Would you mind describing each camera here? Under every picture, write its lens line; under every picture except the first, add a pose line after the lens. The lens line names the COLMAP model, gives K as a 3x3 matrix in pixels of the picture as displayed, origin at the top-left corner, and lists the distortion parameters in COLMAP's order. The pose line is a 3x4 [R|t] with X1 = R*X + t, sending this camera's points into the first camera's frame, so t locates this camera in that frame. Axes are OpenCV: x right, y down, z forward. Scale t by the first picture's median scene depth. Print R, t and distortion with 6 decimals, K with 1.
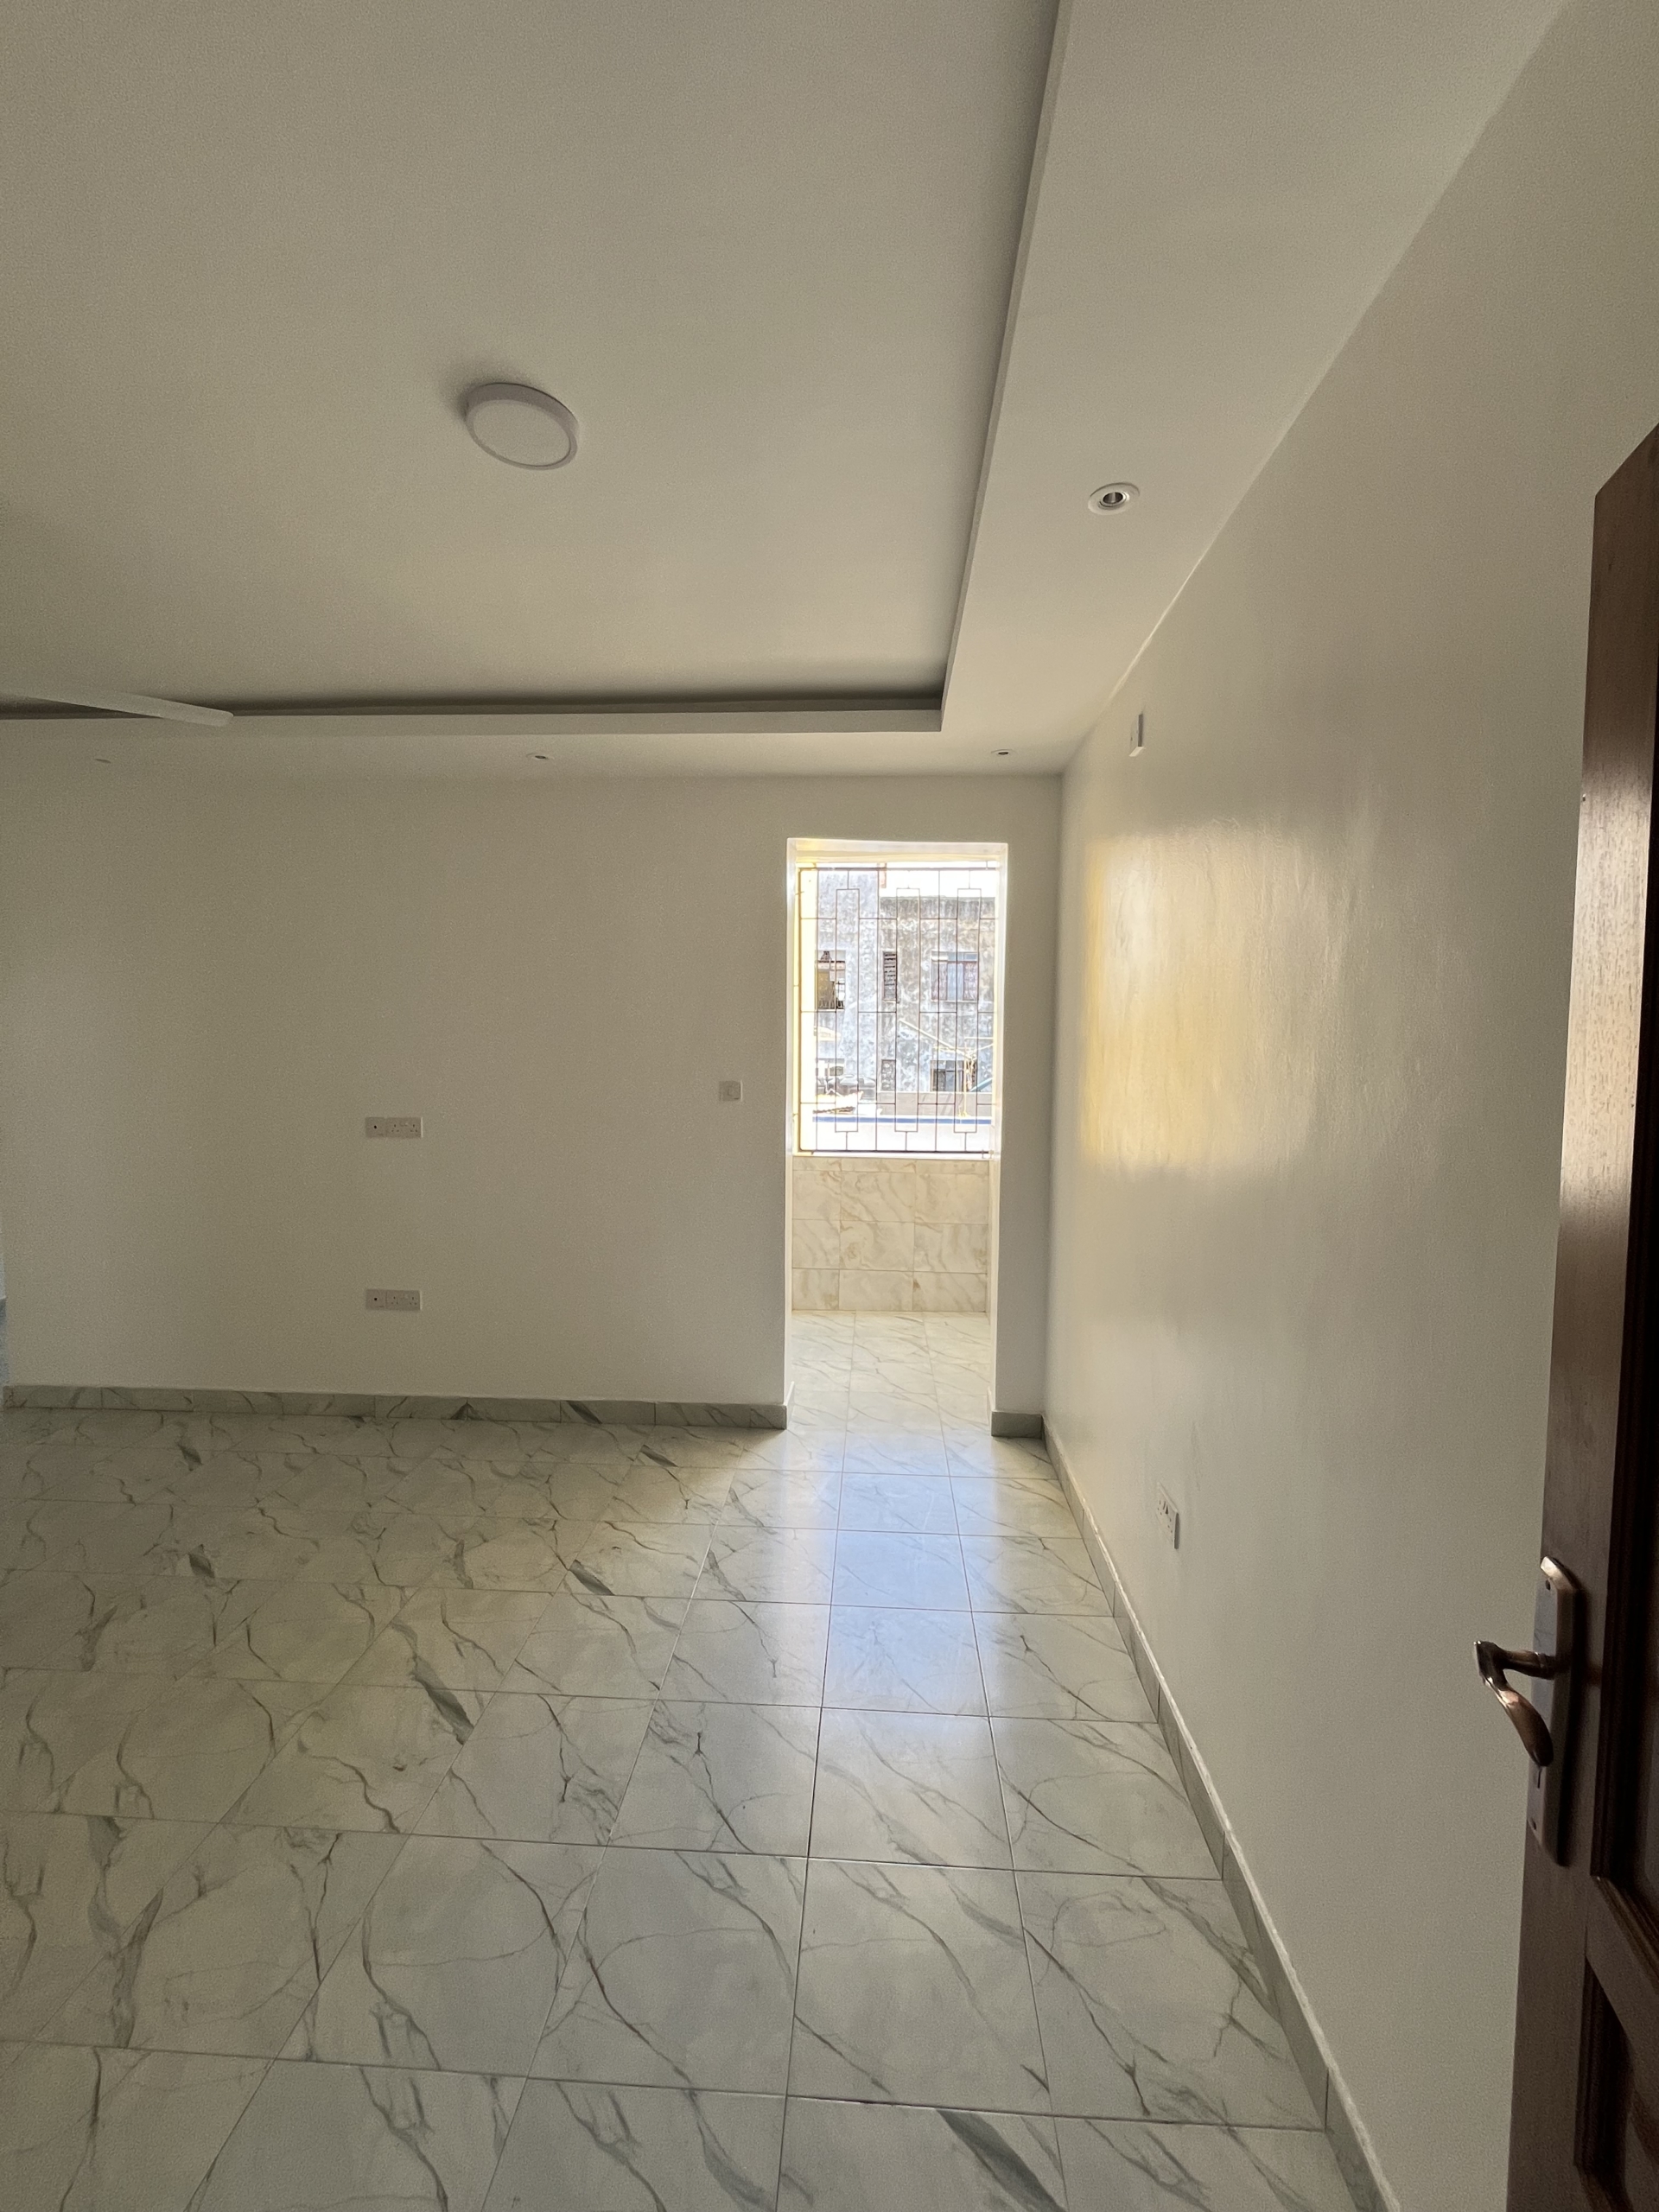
lens RADIAL K [[893.4, 0, 834.1], [0, 893.4, 1102.2], [0, 0, 1]] dist [-0.002826, 0.000464]
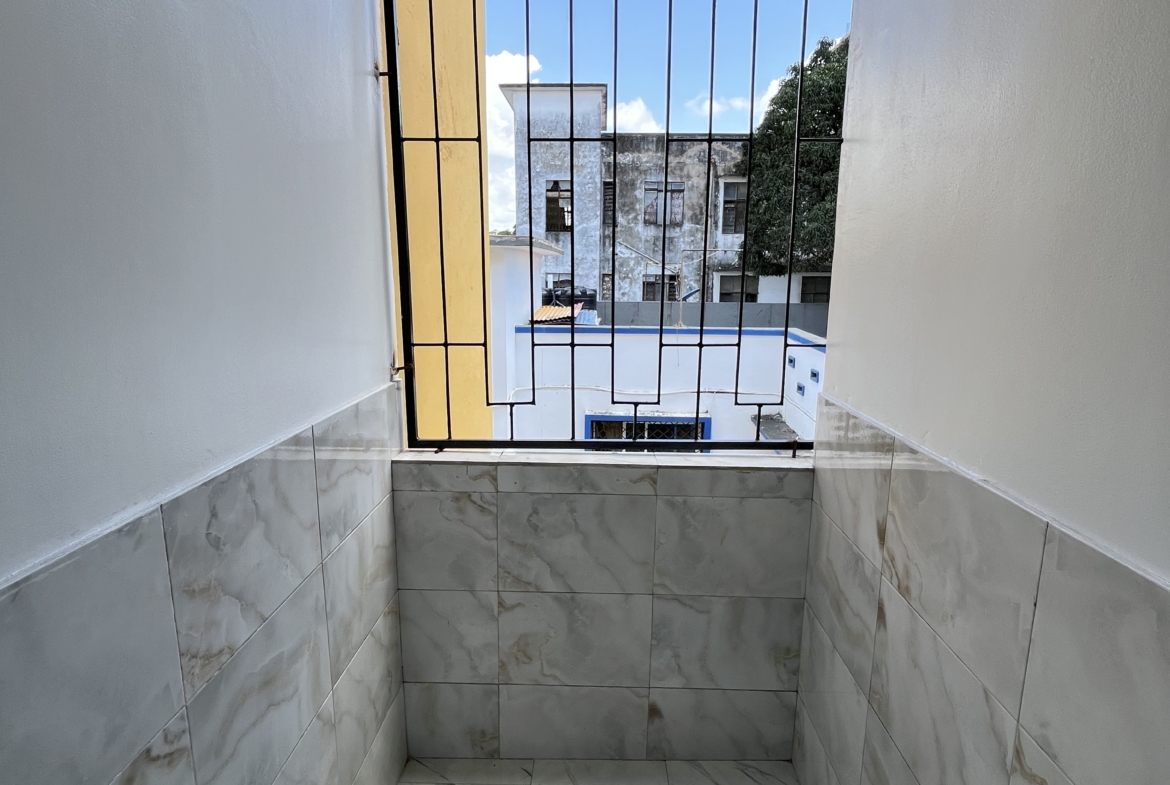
lens RADIAL K [[630.1, 0, 588.8], [0, 630.1, 390.1], [0, 0, 1]] dist [-0.000987, -0.001465]
pose [[0.999568, -0.007996, 0.028275, 0.009936], [0.004223, 0.991365, 0.131066, -0.003977], [-0.029079, -0.130890, 0.990970, 0.143201]]
